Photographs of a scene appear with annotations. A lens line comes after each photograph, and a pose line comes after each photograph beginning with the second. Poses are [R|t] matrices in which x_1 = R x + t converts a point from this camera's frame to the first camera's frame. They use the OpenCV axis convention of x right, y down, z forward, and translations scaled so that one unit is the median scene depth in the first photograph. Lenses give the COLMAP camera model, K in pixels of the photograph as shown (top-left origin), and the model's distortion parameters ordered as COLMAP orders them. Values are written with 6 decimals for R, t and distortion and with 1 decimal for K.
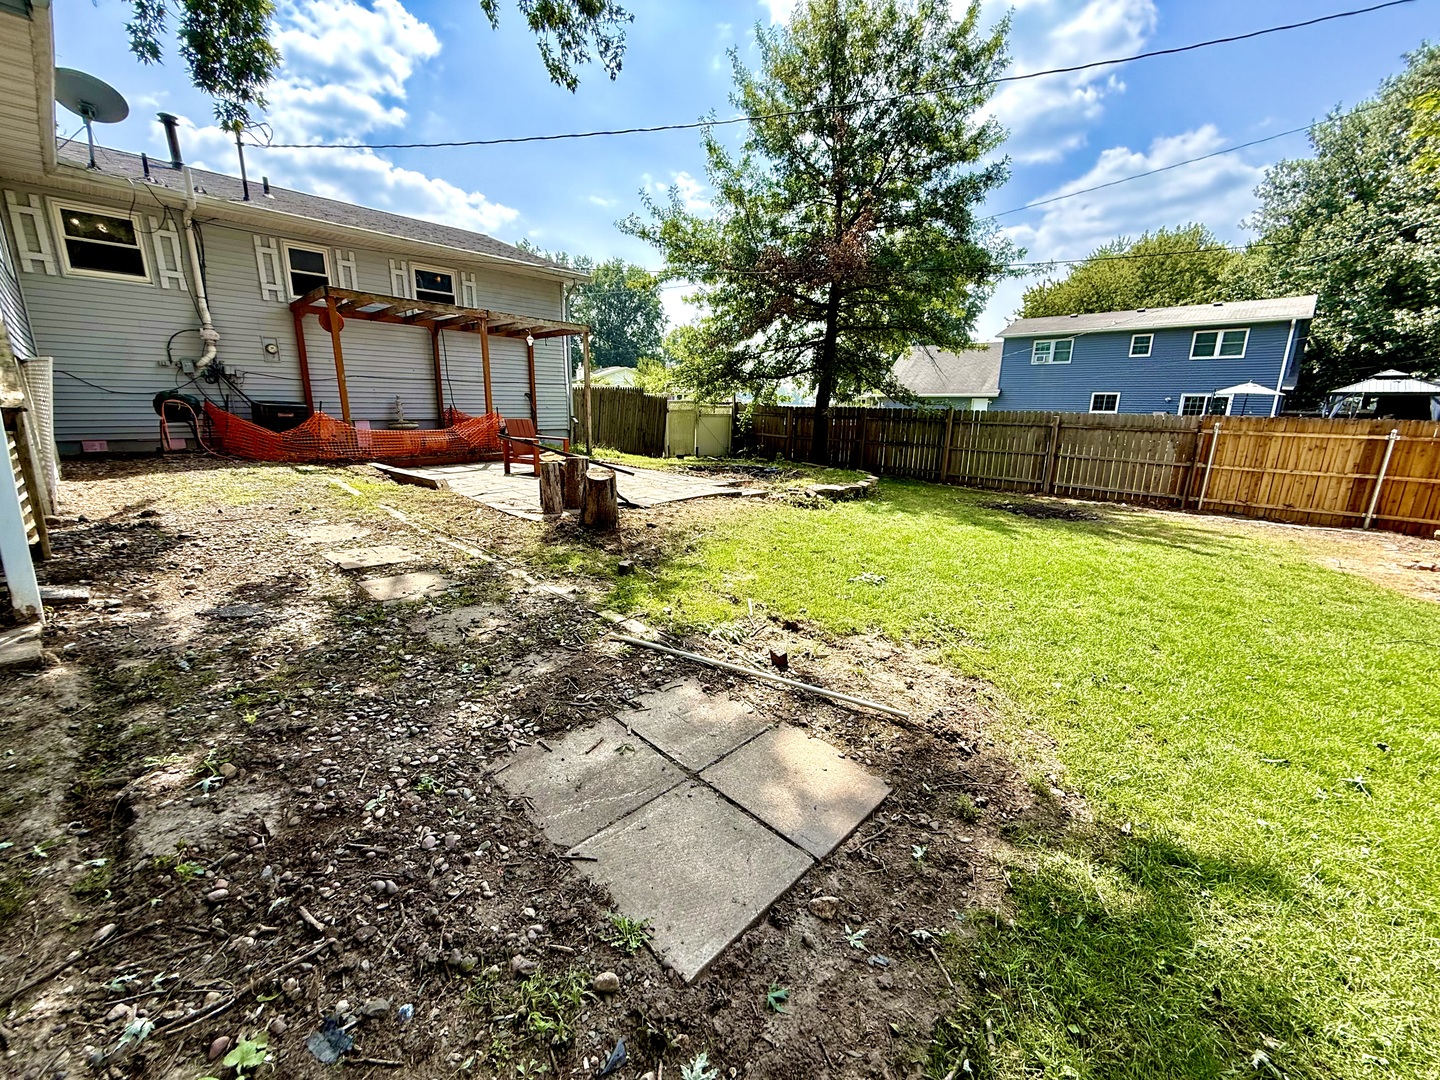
lens RADIAL K [[573.4, 0, 716.3], [0, 573.4, 535.2], [0, 0, 1]] dist [-0.002658, 0.000591]
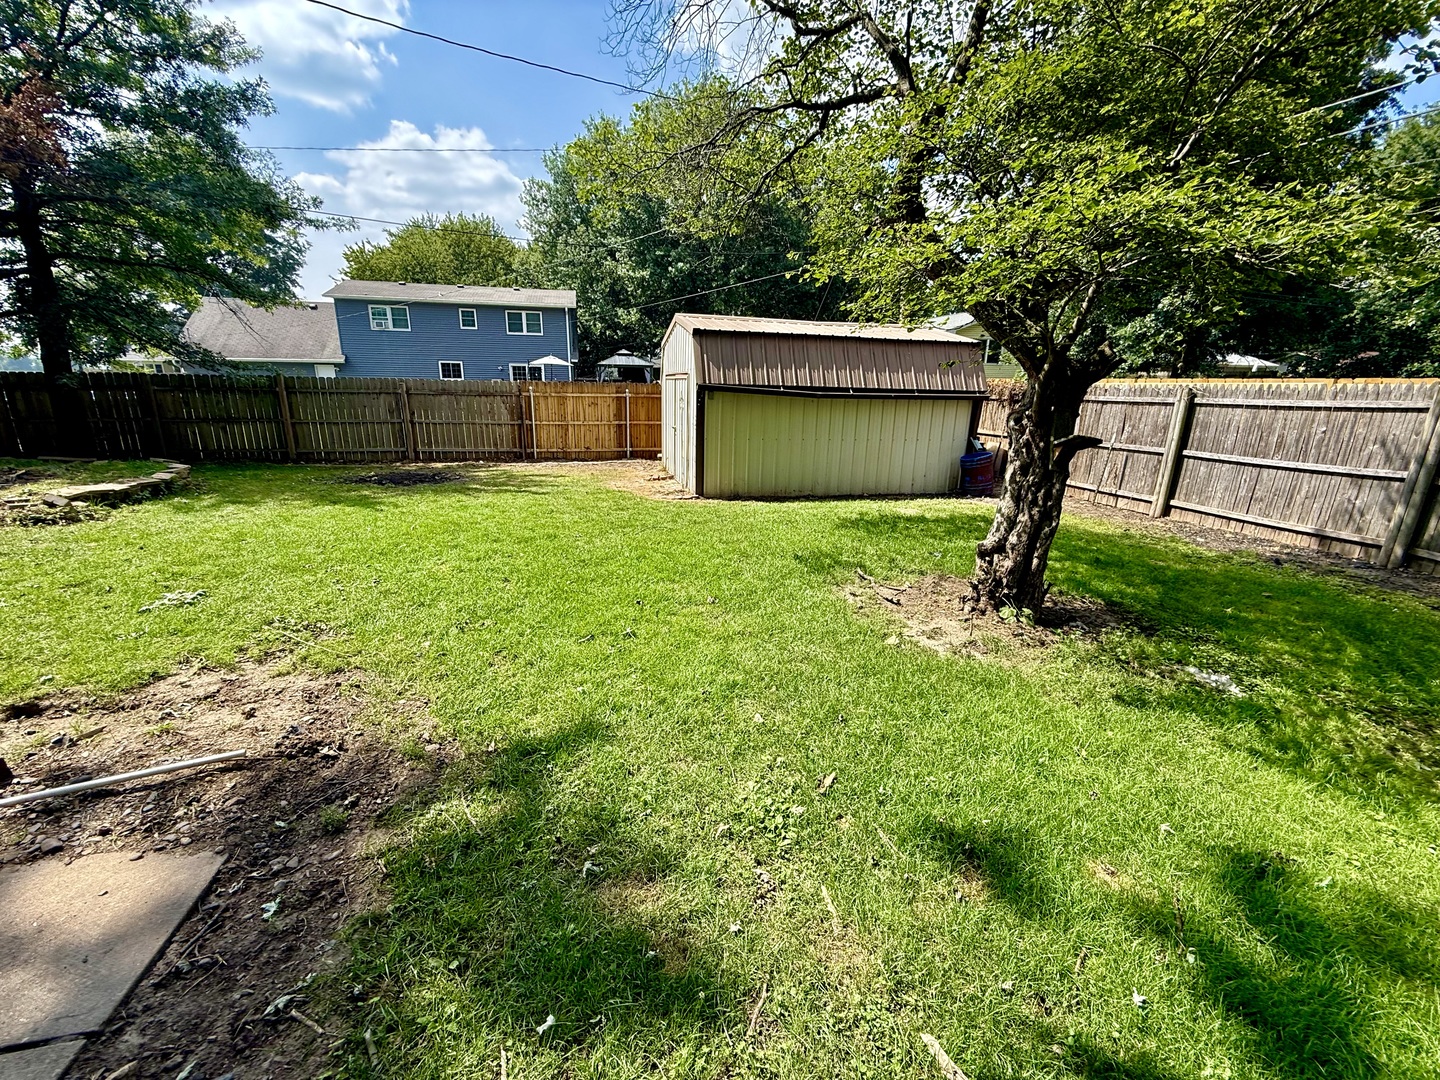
lens RADIAL K [[573.4, 0, 715.9], [0, 573.4, 532.8], [0, 0, 1]] dist [-0.002658, 0.000591]
pose [[0.545686, -0.219533, 0.808722, 0.039098], [0.180503, 0.973213, 0.142391, 0.006873], [-0.818319, 0.068276, 0.570695, -0.006582]]
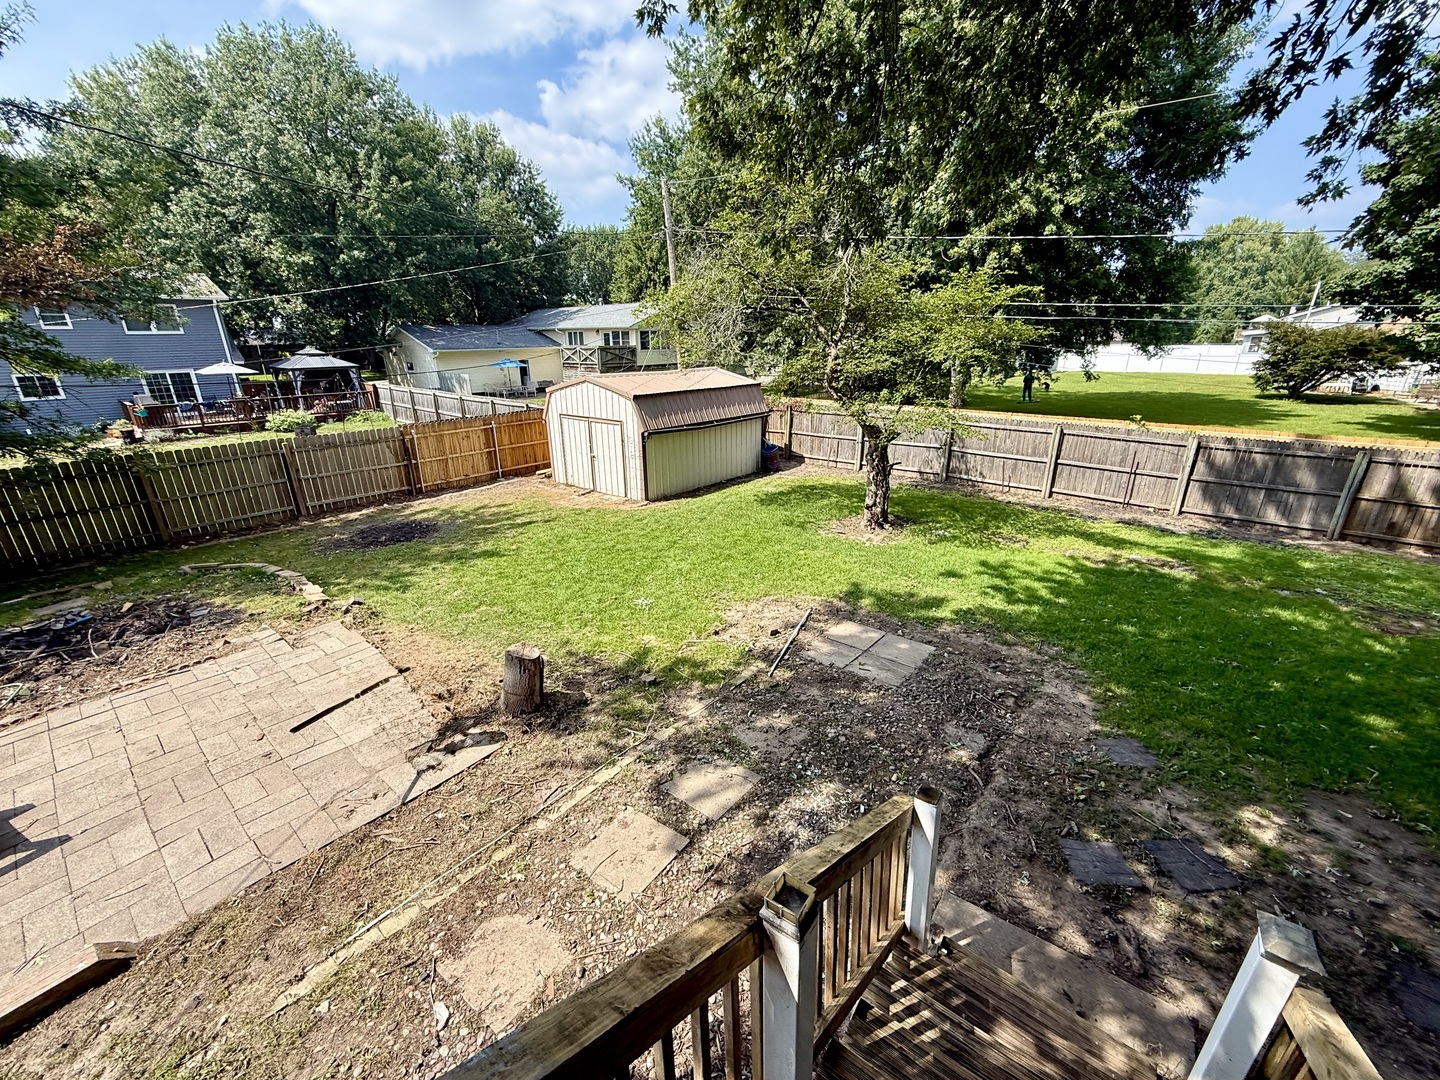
lens RADIAL K [[573.4, 0, 713.8], [0, 573.4, 534.9], [0, 0, 1]] dist [-0.002658, 0.000591]
pose [[-0.062401, -0.341389, 0.937849, -0.724410], [0.234335, 0.908400, 0.346261, -0.370859], [-0.970151, 0.241378, 0.023314, 0.448507]]
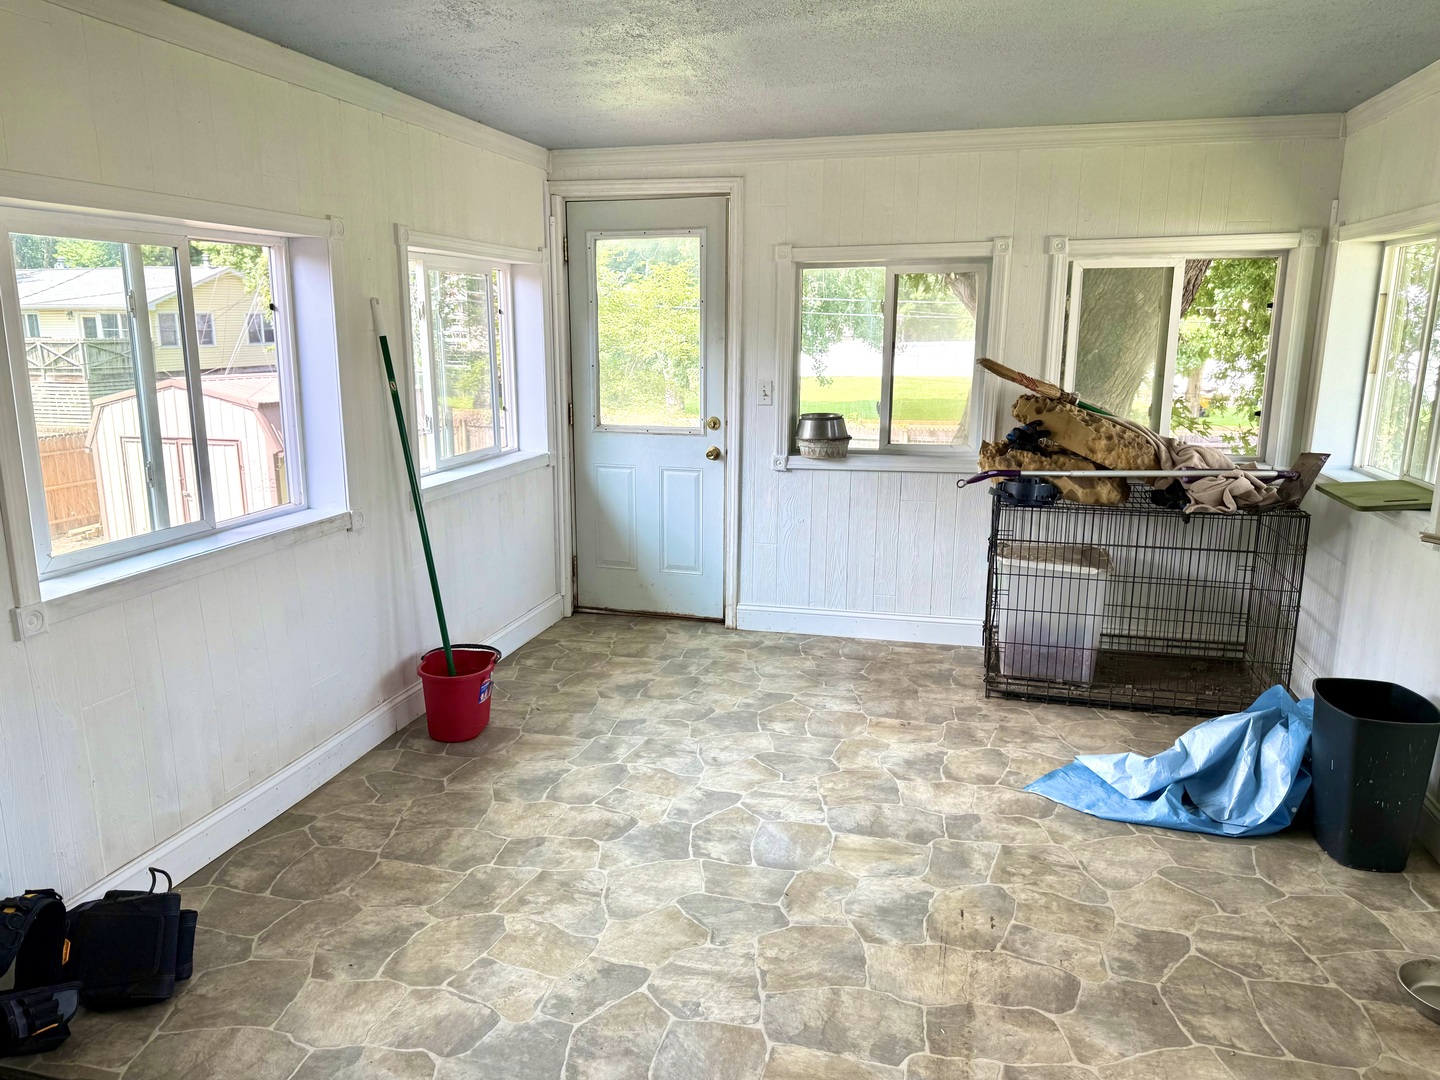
lens RADIAL K [[1017.9, 0, 707.7], [0, 1017.9, 537.9], [0, 0, 1]] dist [0.057995, -0.071981]
pose [[-0.469681, -0.195128, 0.861002, -1.365605], [0.191044, 0.929695, 0.314911, -0.454604], [-0.861917, 0.312397, -0.399383, 0.751997]]
